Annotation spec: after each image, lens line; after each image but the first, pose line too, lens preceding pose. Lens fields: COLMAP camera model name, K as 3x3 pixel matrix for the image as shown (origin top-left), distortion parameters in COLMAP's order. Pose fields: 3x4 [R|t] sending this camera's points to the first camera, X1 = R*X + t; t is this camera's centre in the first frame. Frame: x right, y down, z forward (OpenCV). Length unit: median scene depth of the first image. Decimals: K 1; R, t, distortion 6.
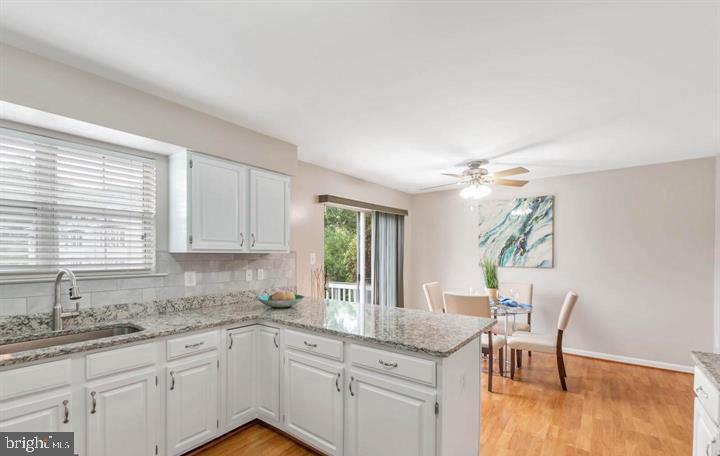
lens RADIAL K [[313.2, 0, 361.5], [0, 313.2, 258.0], [0, 0, 1]] dist [0.001503, -0.000149]
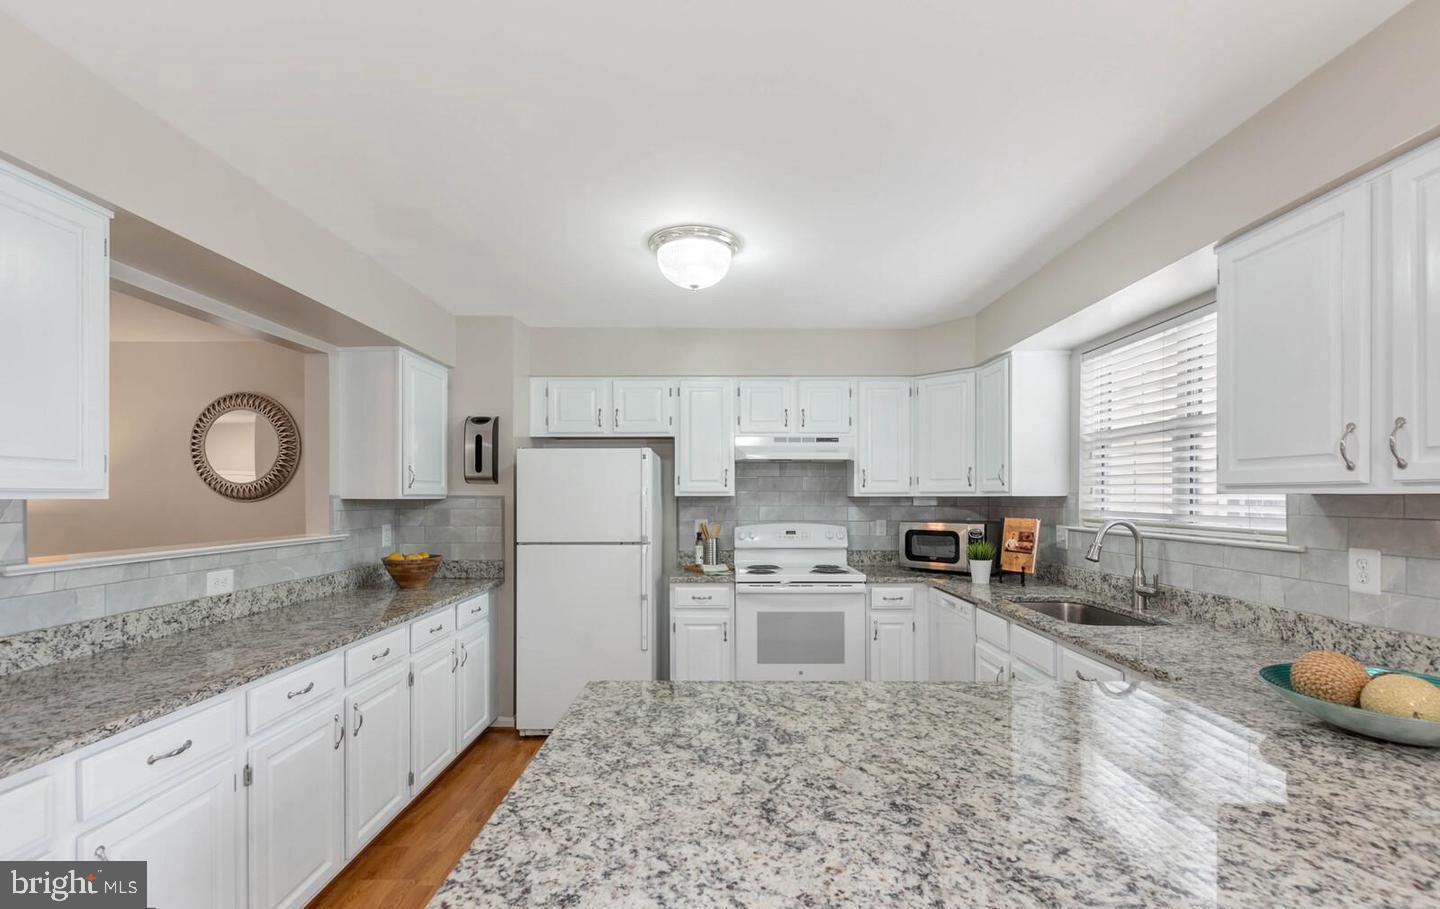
lens RADIAL K [[626.4, 0, 718.5], [0, 626.4, 499.0], [0, 0, 1]] dist [0.001503, -0.000149]
pose [[-0.800078, -0.001143, -0.599894, 0.250335], [-0.011869, 0.999833, 0.013924, -0.007390], [0.599778, 0.018260, -0.799958, 0.674122]]
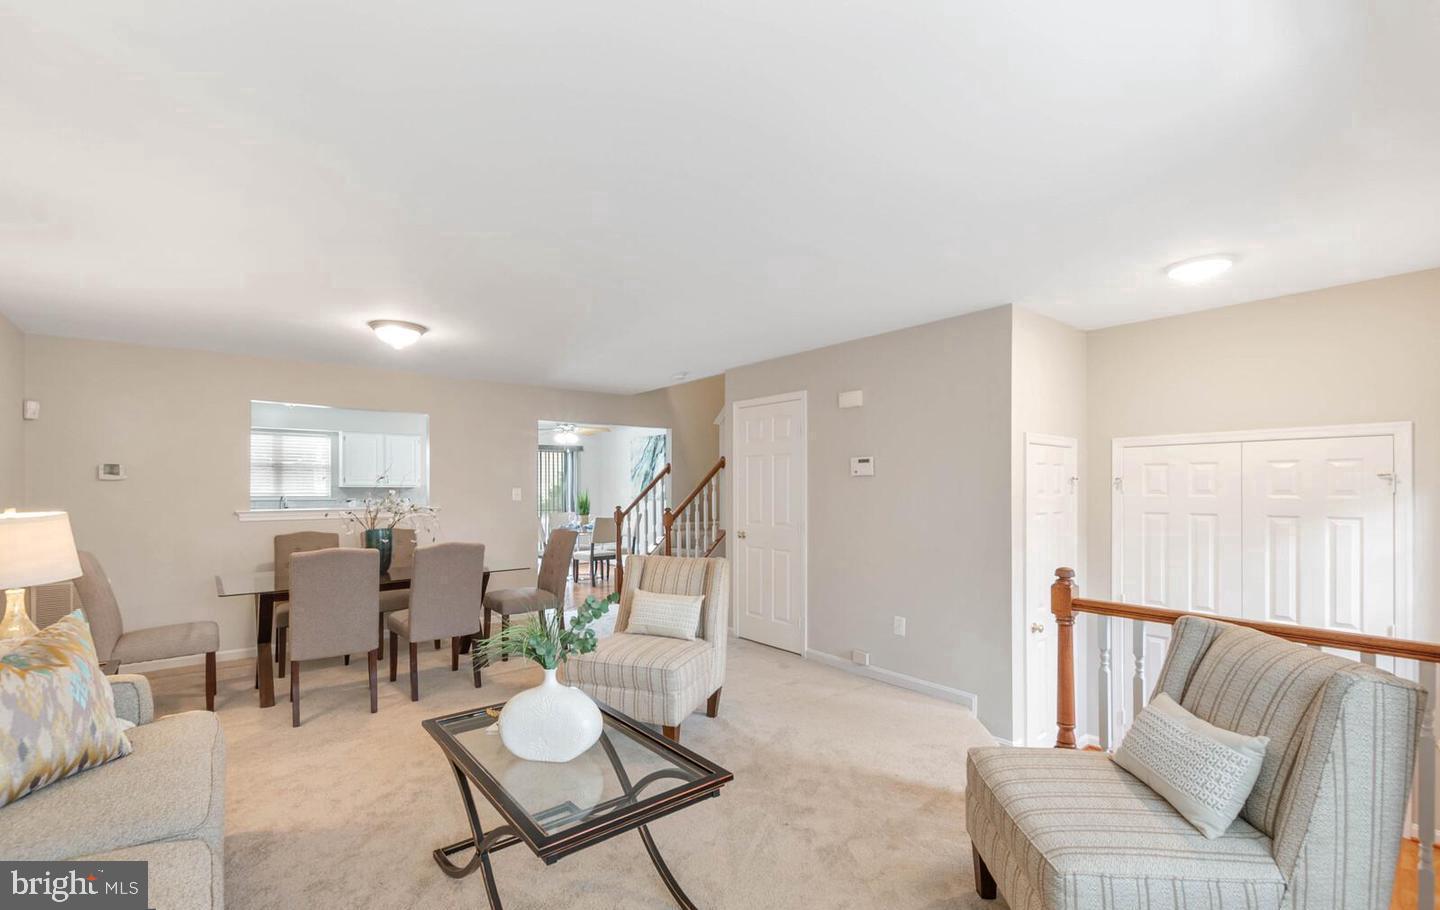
lens RADIAL K [[611.2, 0, 719.3], [0, 611.2, 491.7], [0, 0, 1]] dist [-0.000248, 0.000005]
pose [[0.971538, -0.003175, -0.236864, 1.296898], [0.000564, 0.999938, -0.011090, 0.026279], [0.236885, 0.010641, 0.971479, -1.039821]]
